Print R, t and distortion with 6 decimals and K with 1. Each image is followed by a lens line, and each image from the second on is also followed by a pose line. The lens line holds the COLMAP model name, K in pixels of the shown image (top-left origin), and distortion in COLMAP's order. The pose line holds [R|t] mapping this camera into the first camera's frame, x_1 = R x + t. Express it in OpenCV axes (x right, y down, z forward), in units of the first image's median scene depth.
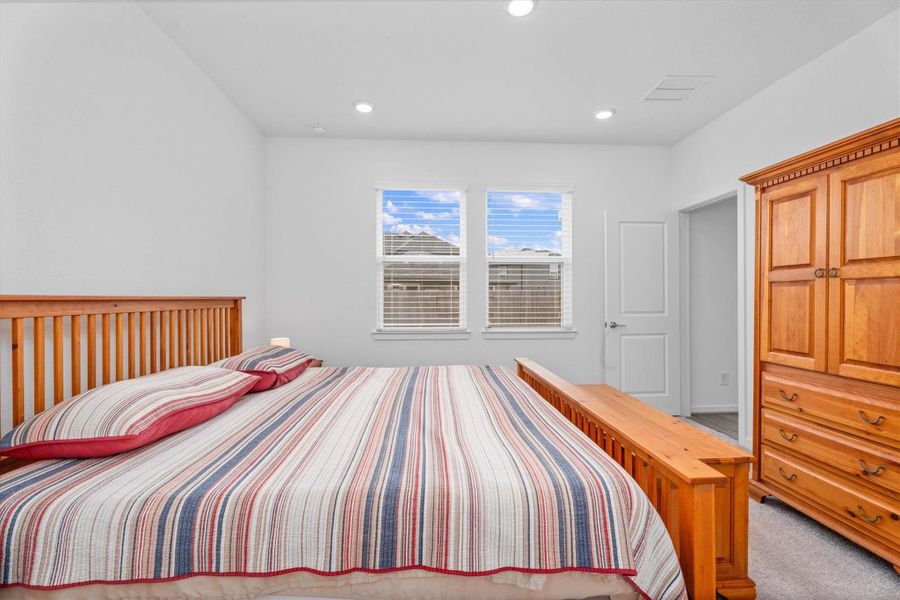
lens RADIAL K [[391.2, 0, 450.0], [0, 391.2, 300.0], [0, 0, 1]] dist [0.000441, -0.000287]
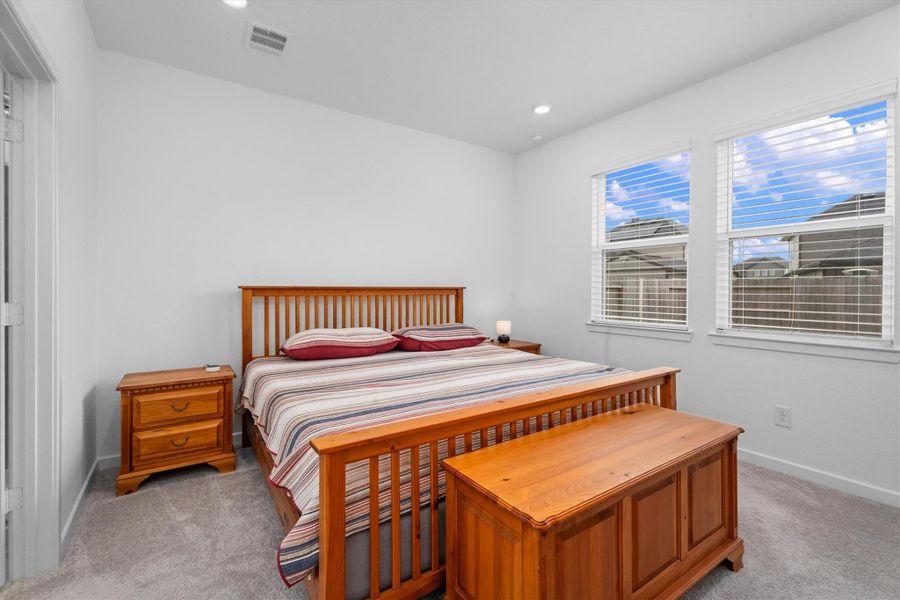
lens RADIAL K [[396.0, 0, 446.8], [0, 396.0, 294.1], [0, 0, 1]] dist [0.019330, 0.000018]
pose [[0.496449, 0.017097, -0.867898, 0.494569], [-0.003880, 0.999840, 0.017476, -0.005628], [0.868057, -0.005308, 0.496436, 0.193886]]
